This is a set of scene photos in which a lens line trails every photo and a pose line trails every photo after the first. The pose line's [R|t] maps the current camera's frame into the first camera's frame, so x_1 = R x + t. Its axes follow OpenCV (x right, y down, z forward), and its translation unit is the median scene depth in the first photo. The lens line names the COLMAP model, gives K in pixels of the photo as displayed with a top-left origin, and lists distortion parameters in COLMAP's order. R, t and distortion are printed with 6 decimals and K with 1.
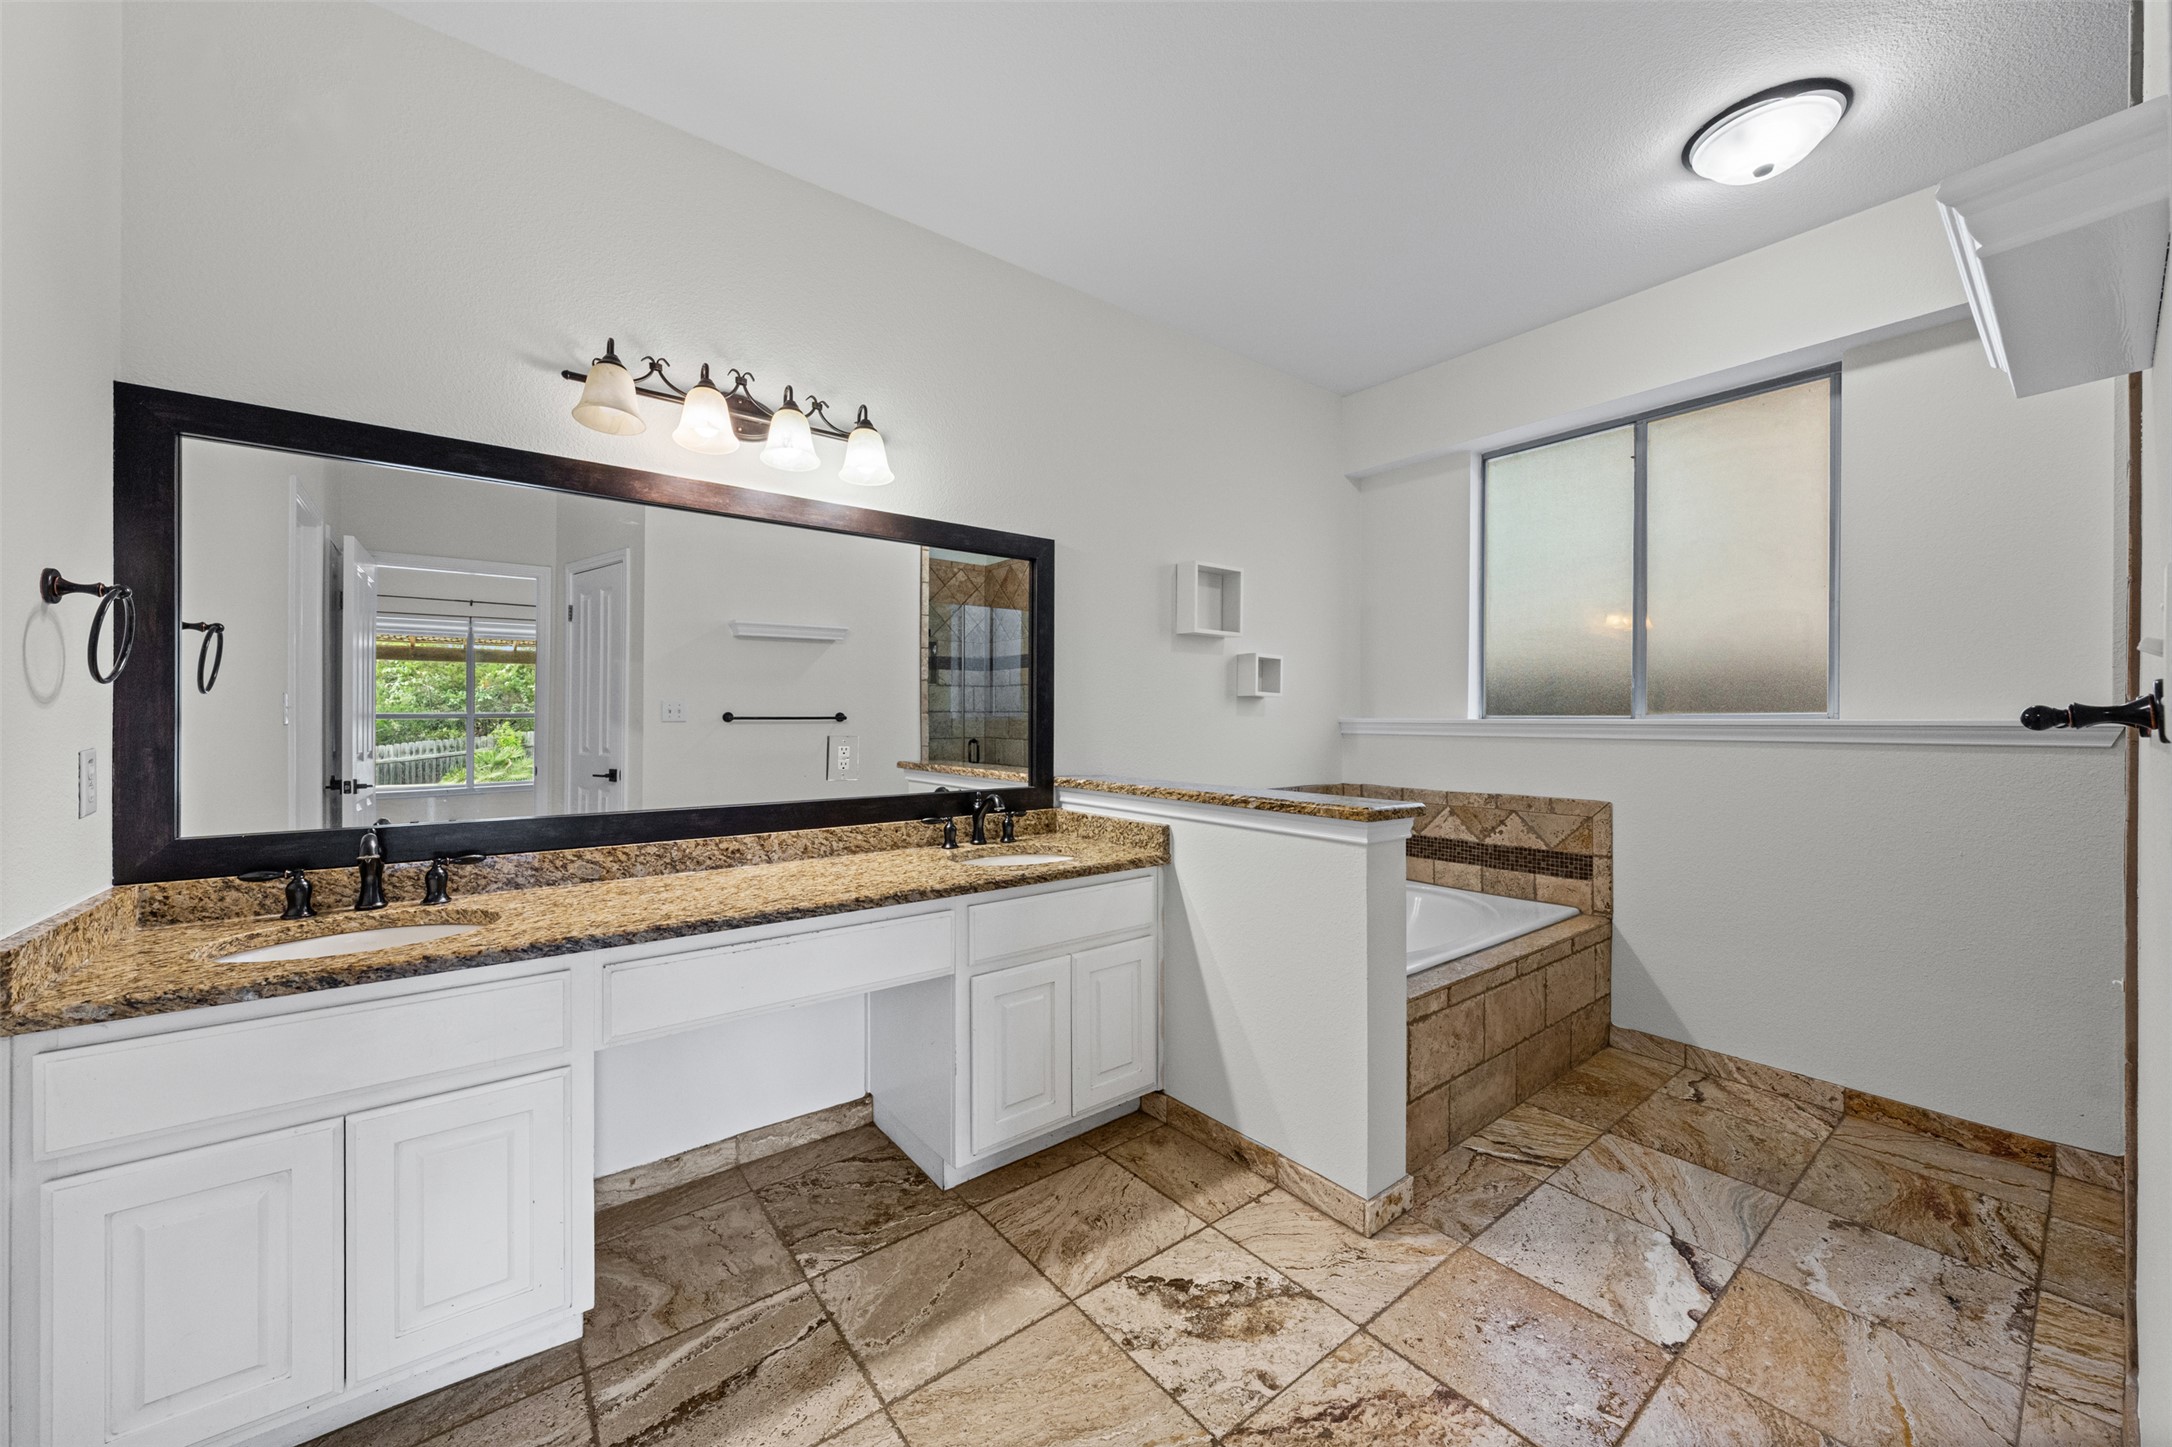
lens RADIAL K [[784.6, 0, 1086.0], [0, 784.6, 723.5], [0, 0, 1]] dist [-0.001235, -0.000275]
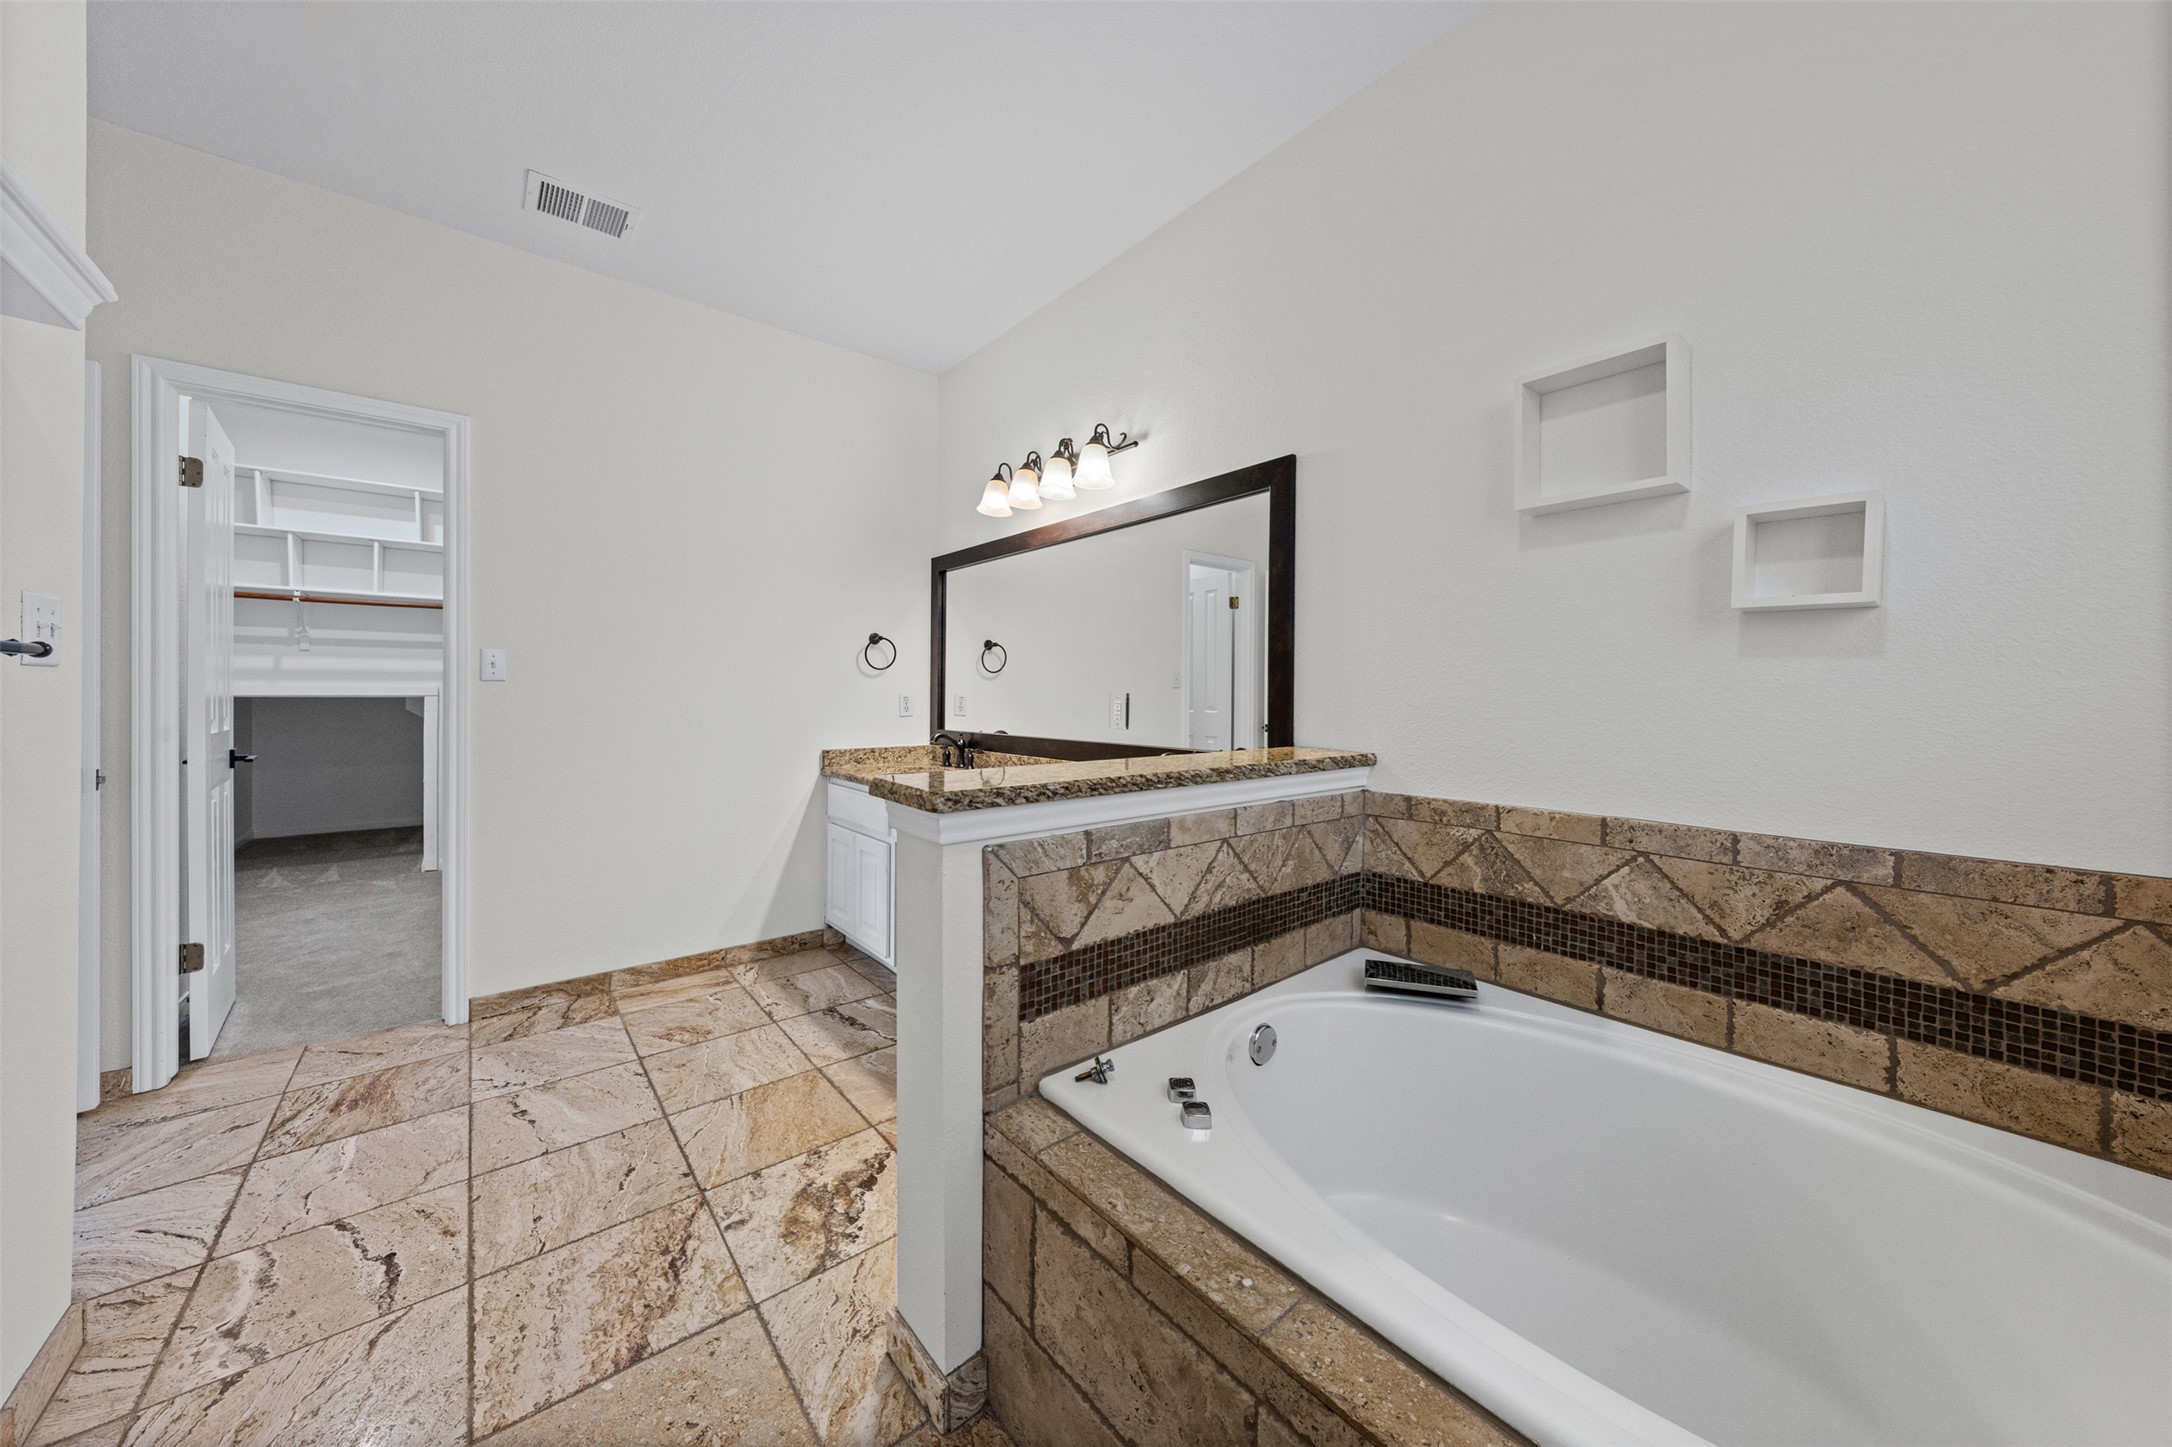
lens RADIAL K [[756.9, 0, 1122.9], [0, 756.9, 693.7], [0, 0, 1]] dist [-0.000108, -0.000002]
pose [[0.057187, 0.000113, -0.998363, 1.327675], [-0.006132, 0.999981, -0.000238, 0.029144], [0.998345, 0.006136, 0.057187, 1.426781]]
